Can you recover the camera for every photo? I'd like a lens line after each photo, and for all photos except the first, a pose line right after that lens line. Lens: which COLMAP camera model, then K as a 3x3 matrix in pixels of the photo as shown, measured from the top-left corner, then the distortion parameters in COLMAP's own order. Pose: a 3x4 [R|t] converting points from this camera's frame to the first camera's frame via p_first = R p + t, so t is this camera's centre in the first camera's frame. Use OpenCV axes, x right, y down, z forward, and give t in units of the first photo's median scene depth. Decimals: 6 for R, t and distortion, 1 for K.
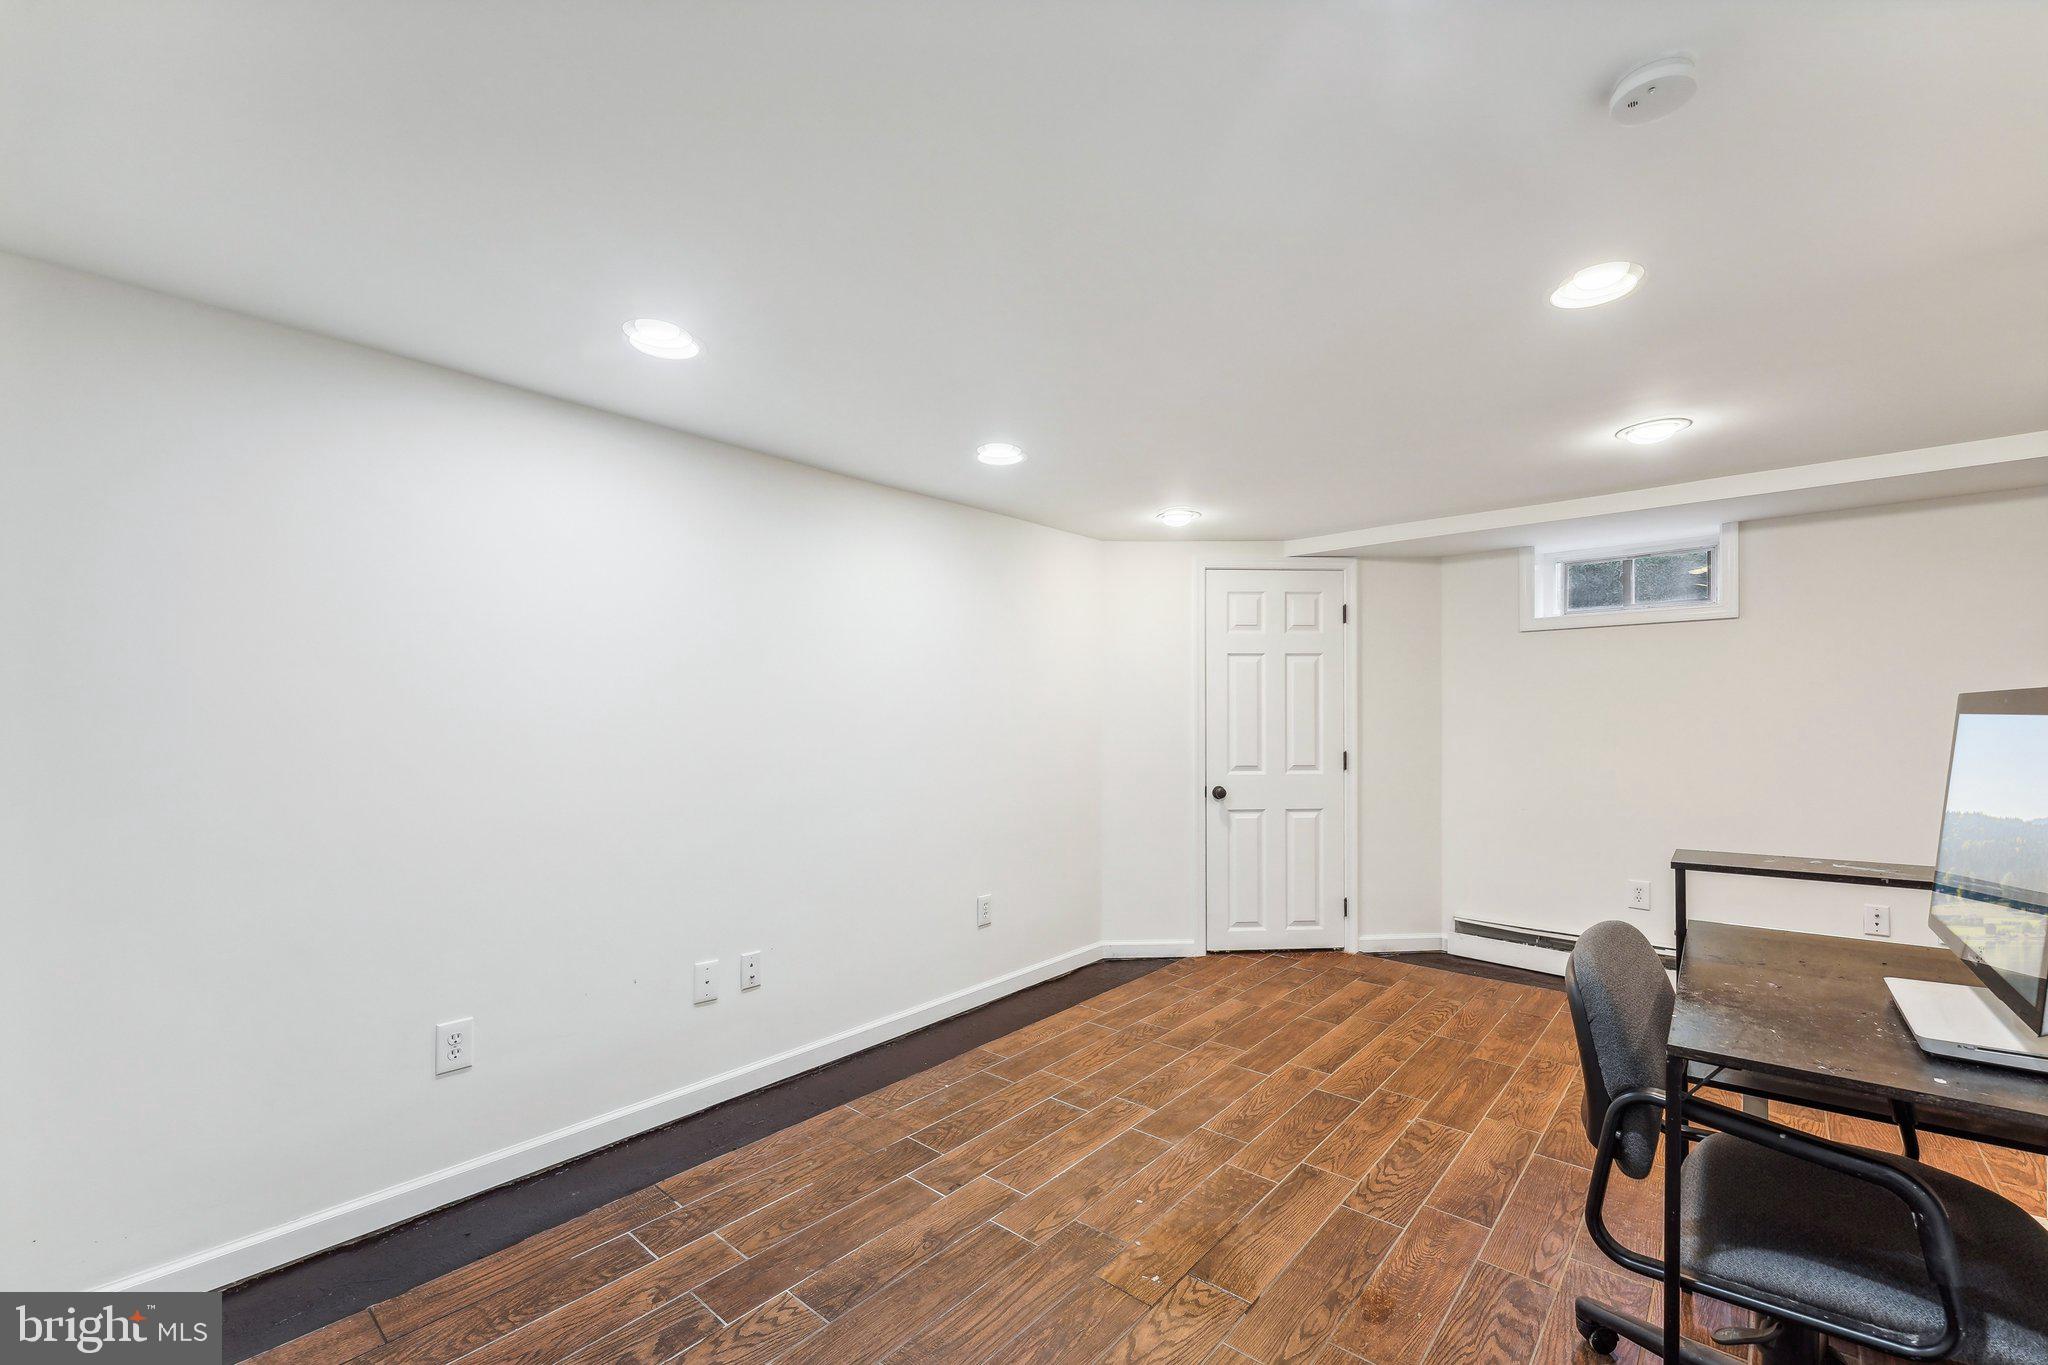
lens RADIAL K [[838.3, 0, 1030.5], [0, 838.3, 698.2], [0, 0, 1]] dist [0.002709, 0.000404]
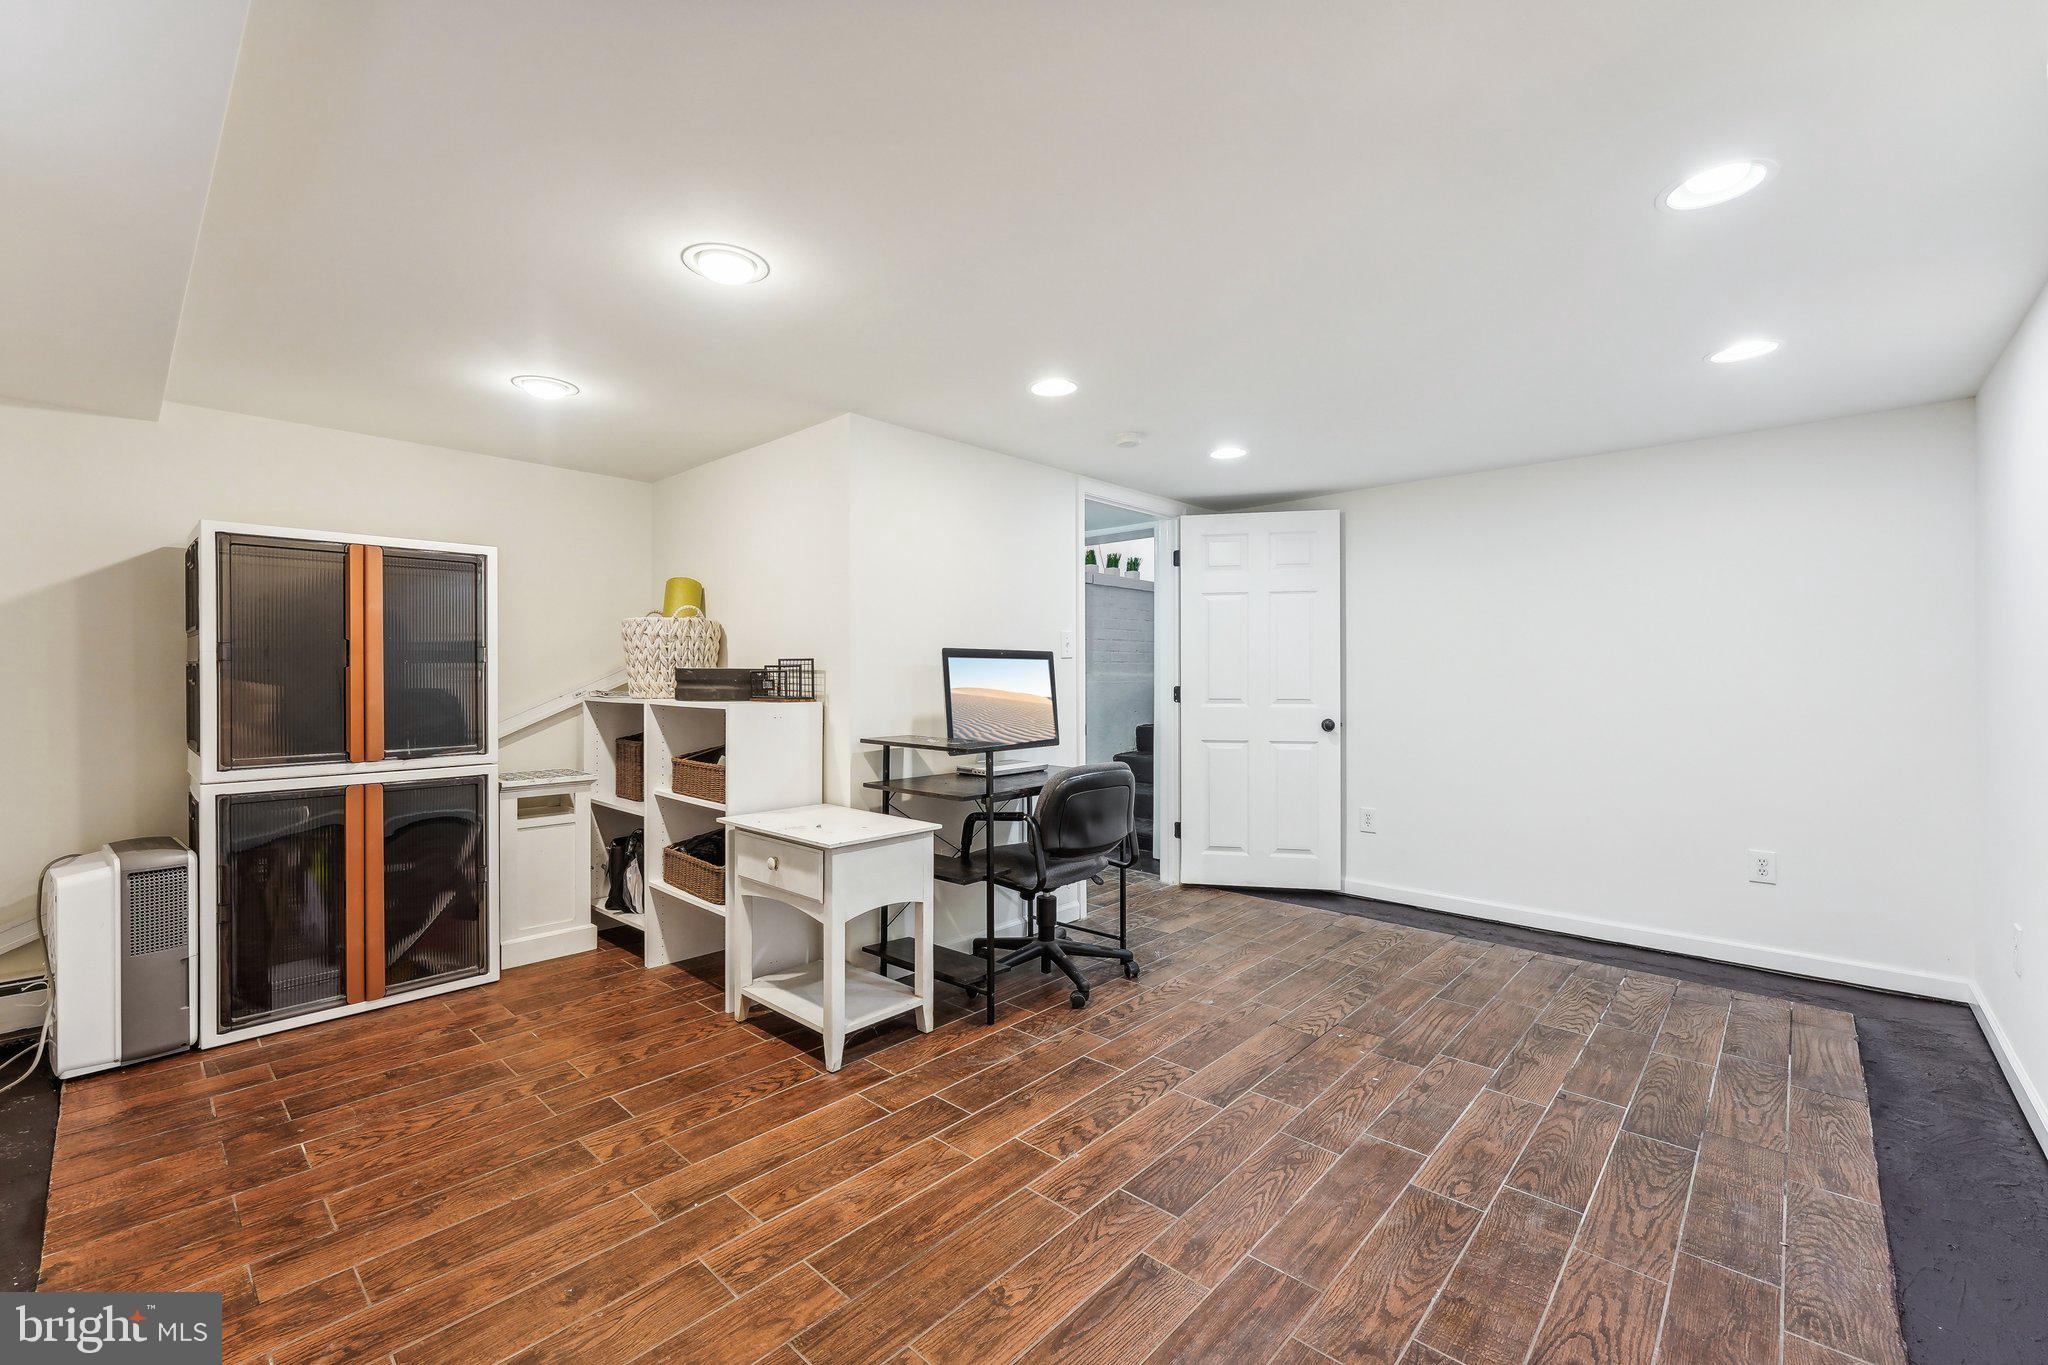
lens RADIAL K [[838.3, 0, 1017.7], [0, 838.3, 680.0], [0, 0, 1]] dist [0.002709, 0.000404]
pose [[-0.999559, 0.003775, 0.029458, 0.493606], [0.003256, 0.999839, -0.017641, 0.070954], [-0.029520, -0.017537, -0.999410, 1.845876]]
